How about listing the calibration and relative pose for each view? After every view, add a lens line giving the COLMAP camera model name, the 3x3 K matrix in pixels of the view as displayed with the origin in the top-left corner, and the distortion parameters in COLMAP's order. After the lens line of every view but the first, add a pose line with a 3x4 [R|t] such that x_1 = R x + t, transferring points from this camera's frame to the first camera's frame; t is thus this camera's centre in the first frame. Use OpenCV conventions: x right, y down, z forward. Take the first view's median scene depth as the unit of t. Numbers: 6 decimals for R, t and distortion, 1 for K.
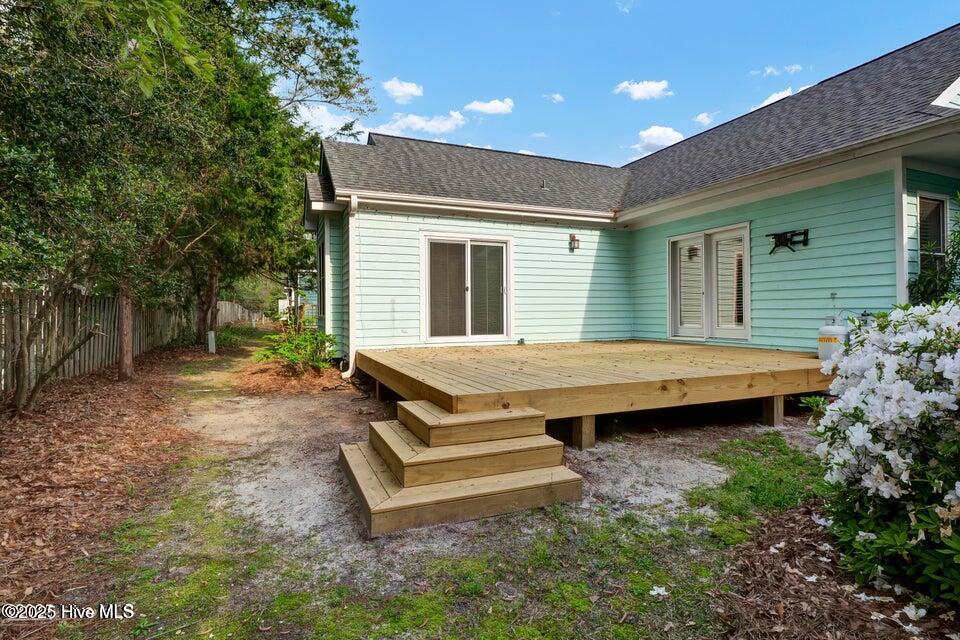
lens RADIAL K [[478.2, 0, 477.1], [0, 478.2, 317.5], [0, 0, 1]] dist [-0.008824, -0.002192]
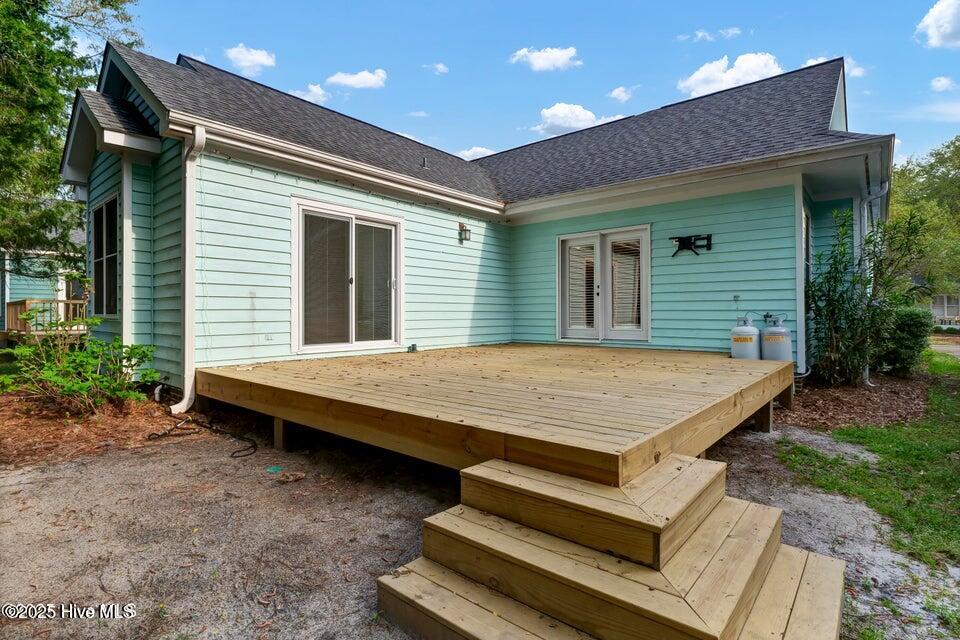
lens RADIAL K [[478.2, 0, 481.1], [0, 478.2, 314.6], [0, 0, 1]] dist [-0.008824, -0.002192]
pose [[0.891519, 0.005053, 0.452956, -0.186237], [-0.000253, 0.999943, -0.010656, 0.001992], [-0.452984, 0.009385, 0.891469, 0.235080]]
